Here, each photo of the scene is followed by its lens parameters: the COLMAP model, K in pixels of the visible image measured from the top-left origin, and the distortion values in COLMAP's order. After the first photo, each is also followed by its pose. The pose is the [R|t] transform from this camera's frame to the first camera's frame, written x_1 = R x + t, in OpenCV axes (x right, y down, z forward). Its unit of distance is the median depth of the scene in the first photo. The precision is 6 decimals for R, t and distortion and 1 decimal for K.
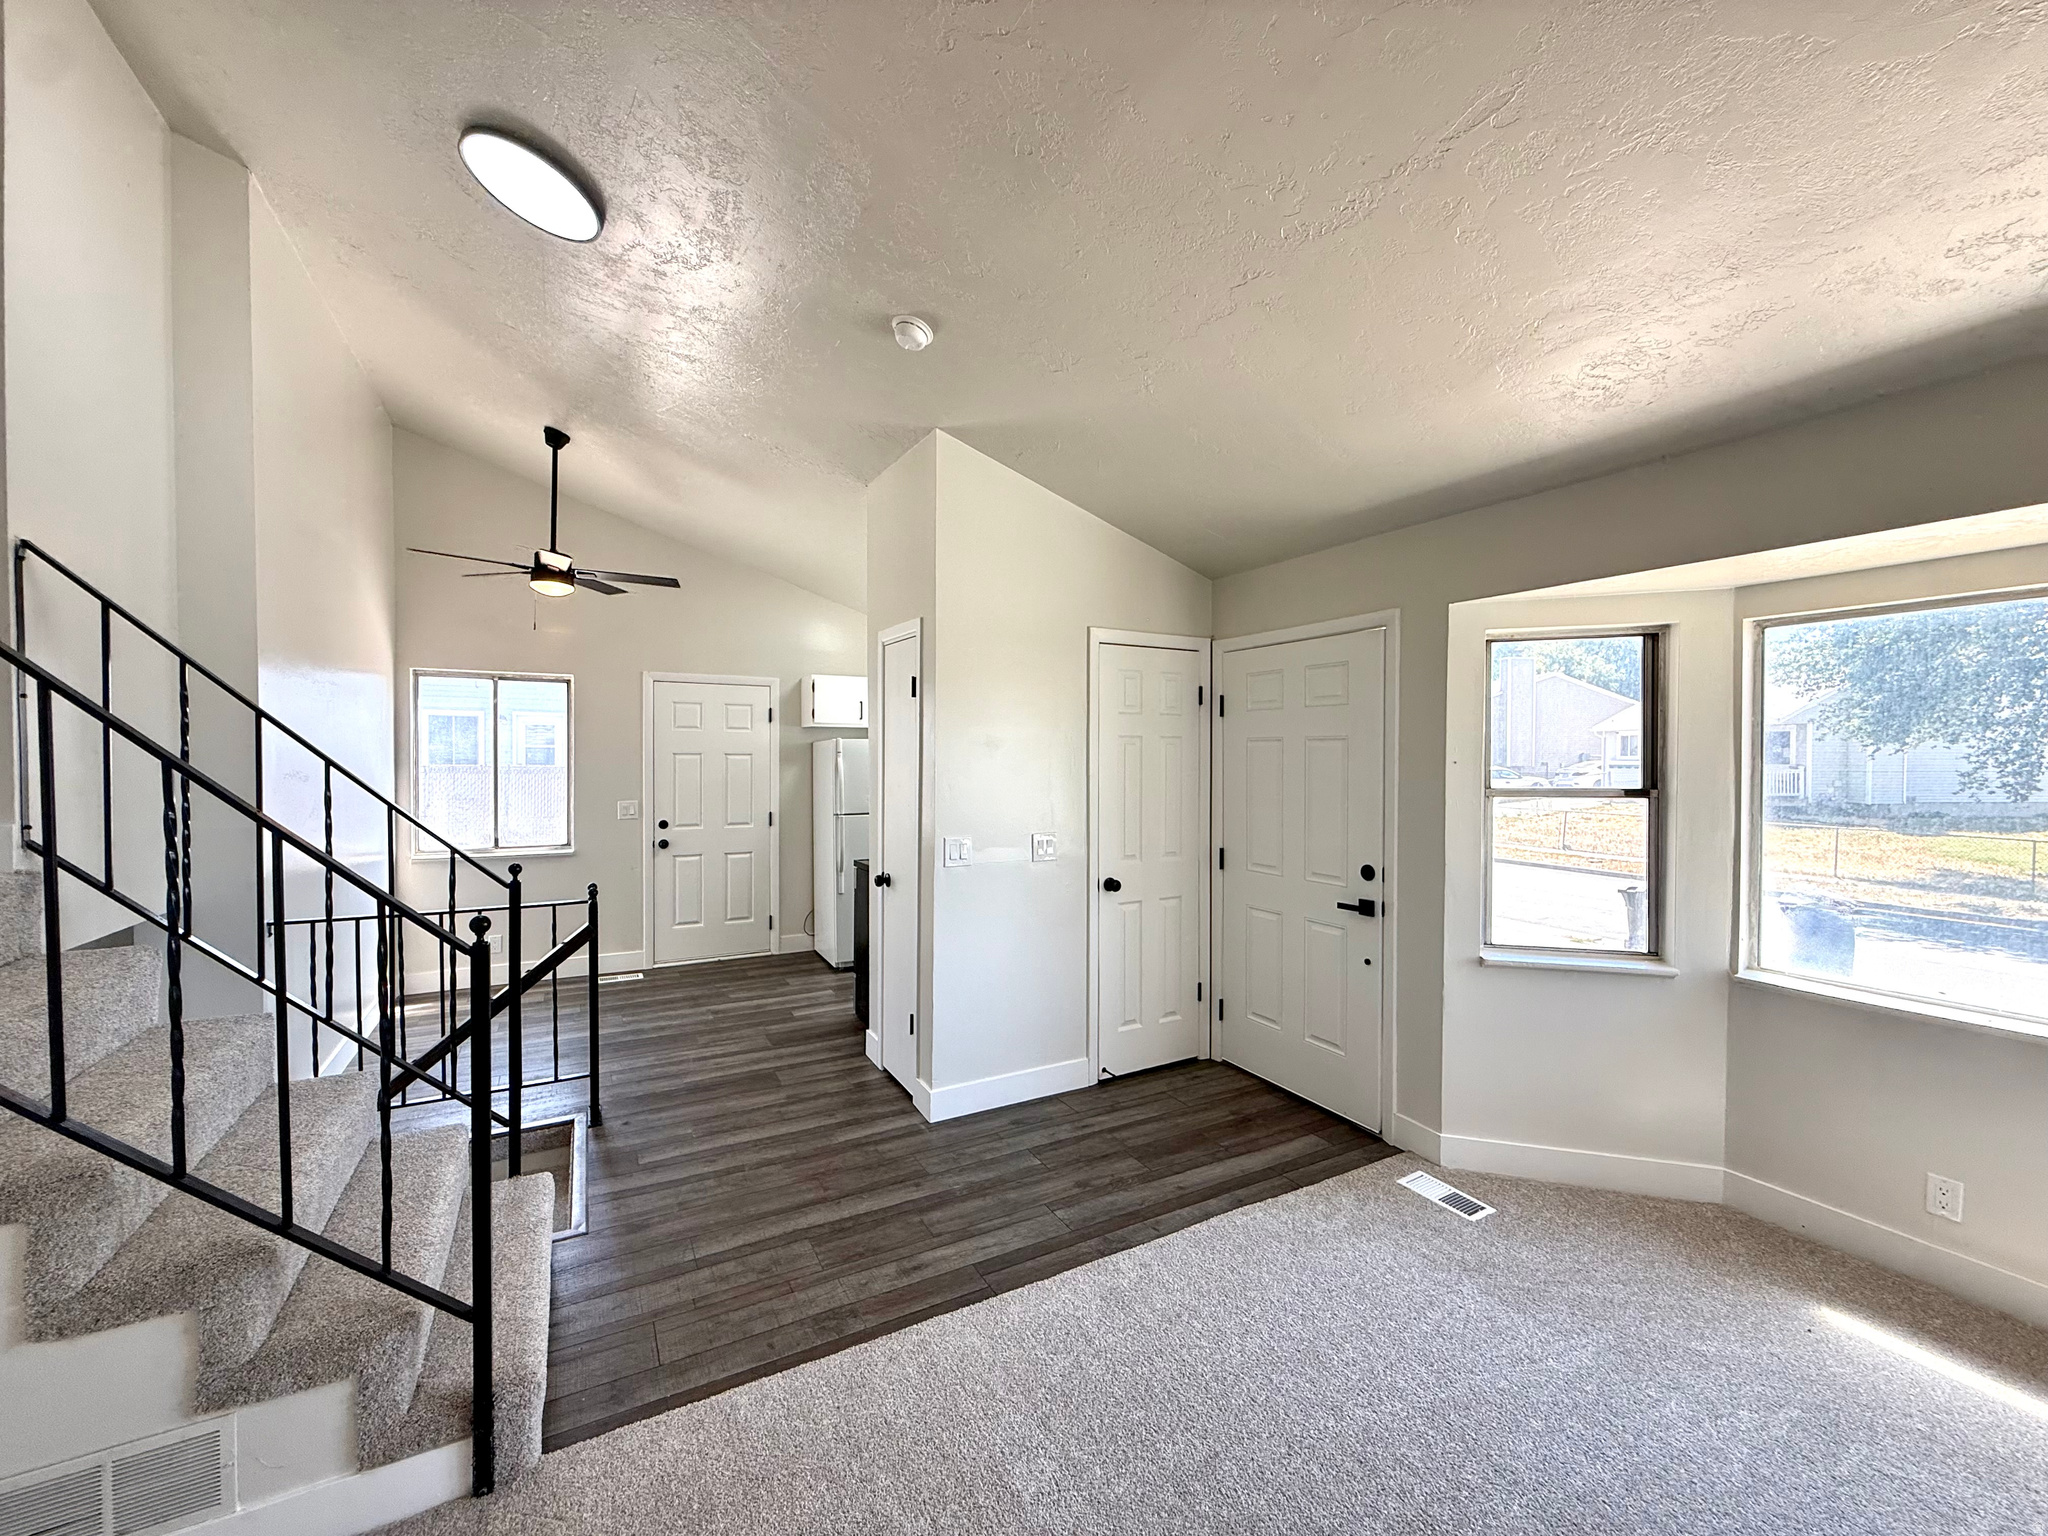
lens RADIAL K [[816.0, 0, 1025.9], [0, 816.0, 766.5], [0, 0, 1]] dist [-0.003520, 0.000157]
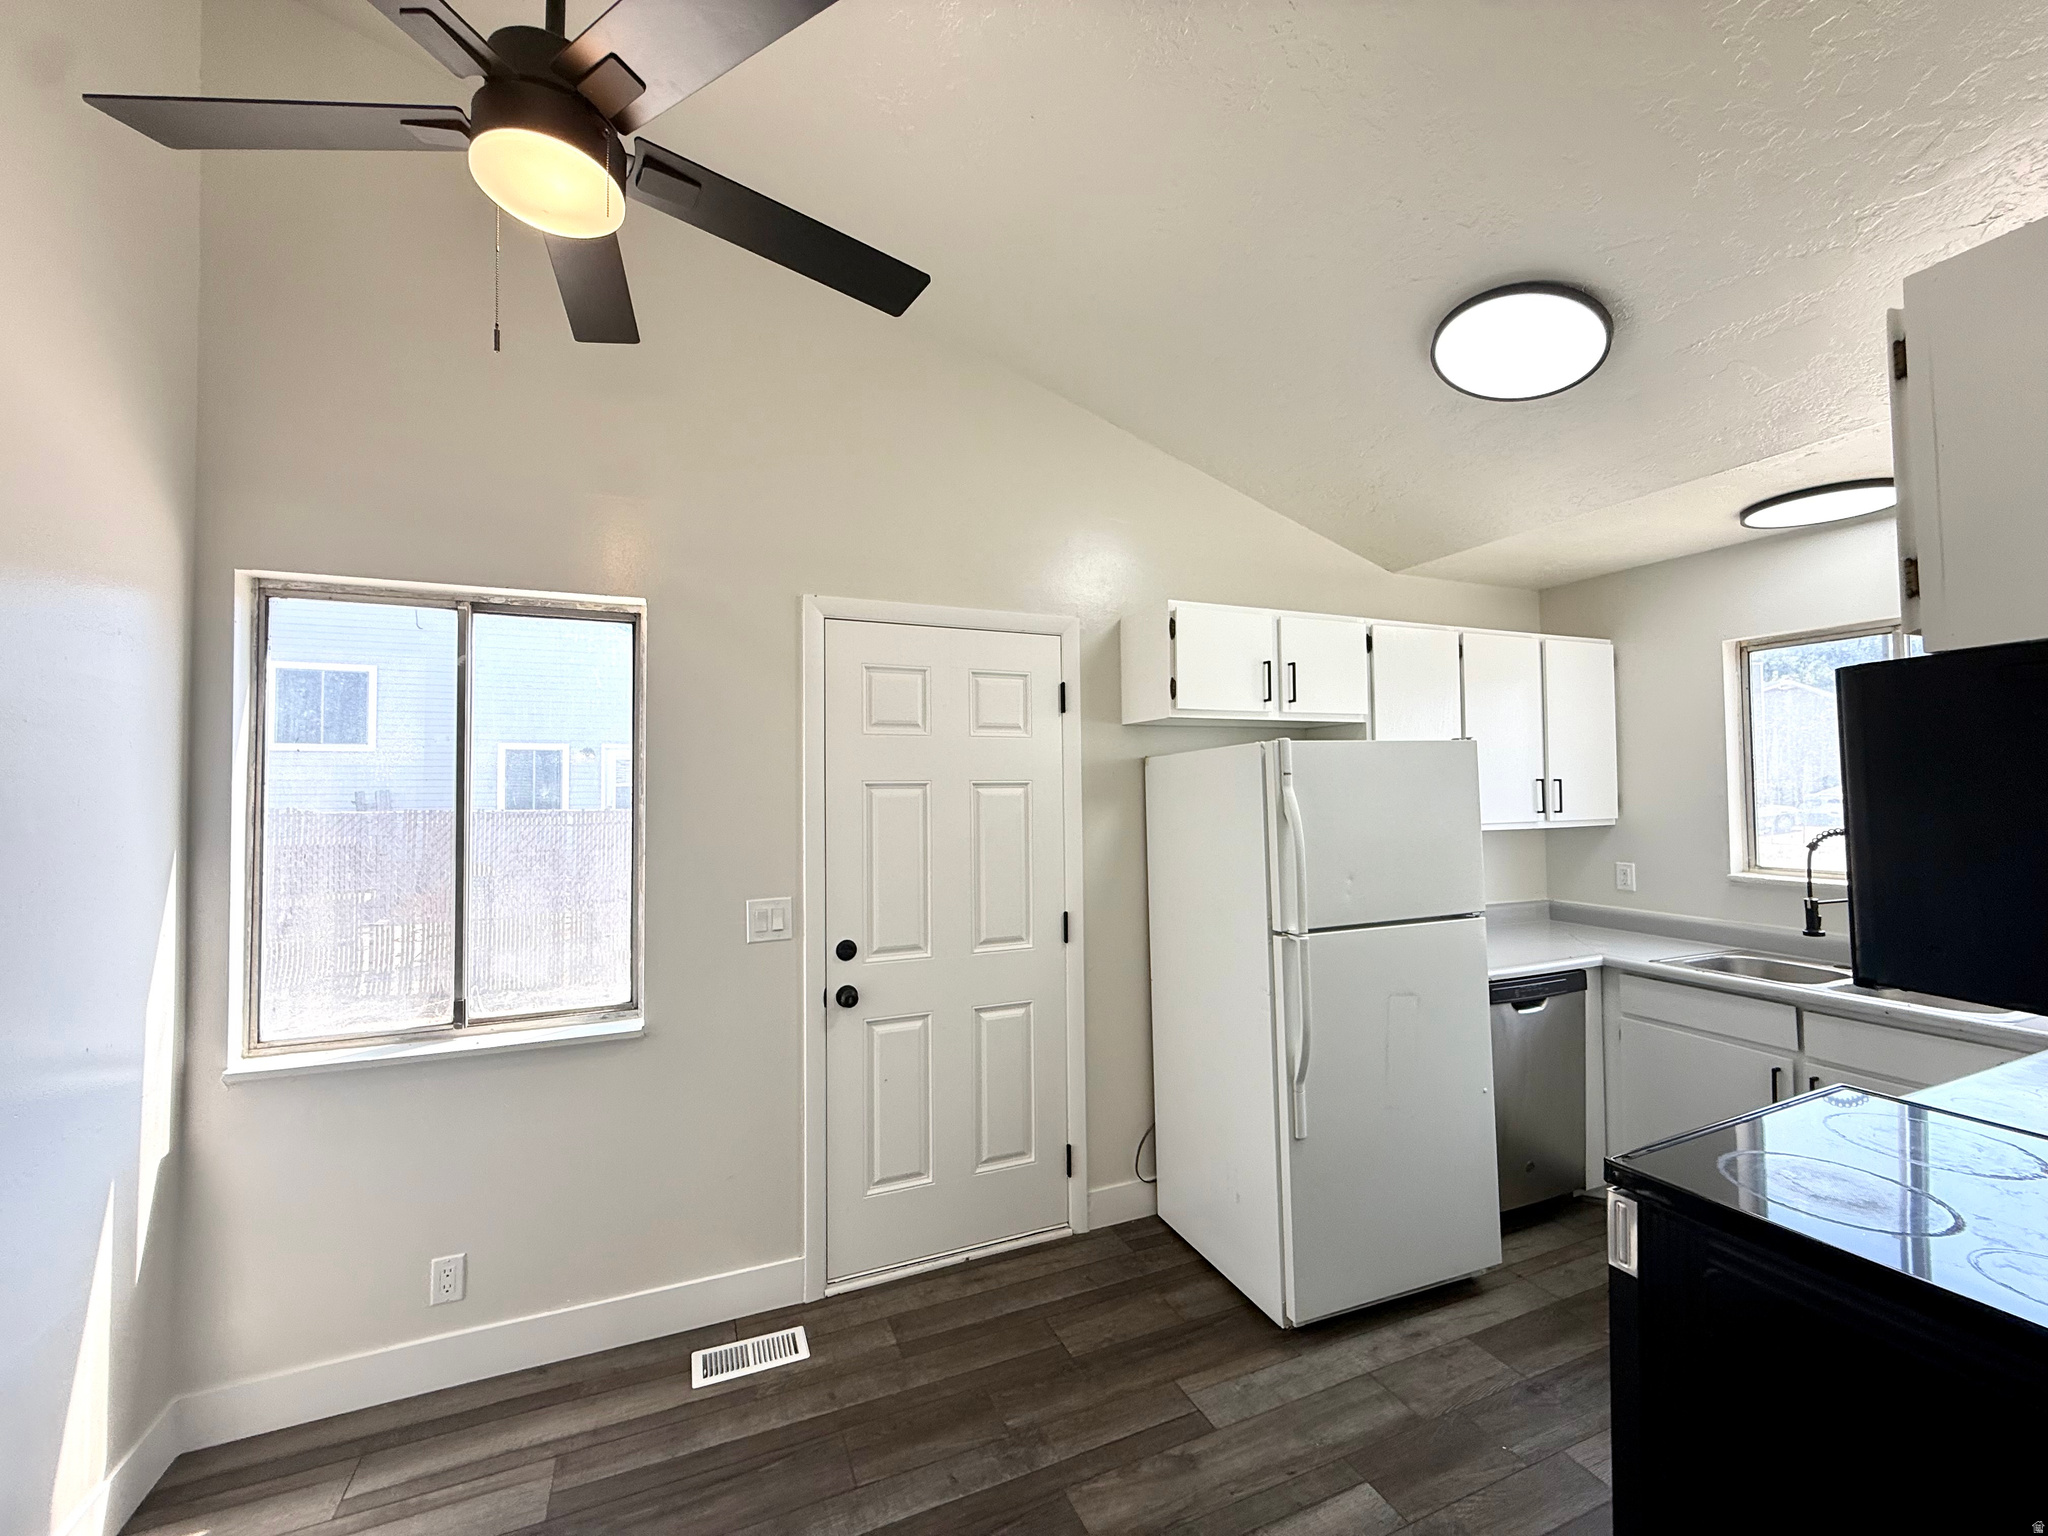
lens RADIAL K [[816.0, 0, 1024.5], [0, 816.0, 764.0], [0, 0, 1]] dist [-0.003520, 0.000157]
pose [[0.993288, -0.021353, -0.113683, -0.301205], [0.015690, 0.998602, -0.050471, -0.003565], [0.114602, 0.048349, 0.992234, 0.581984]]
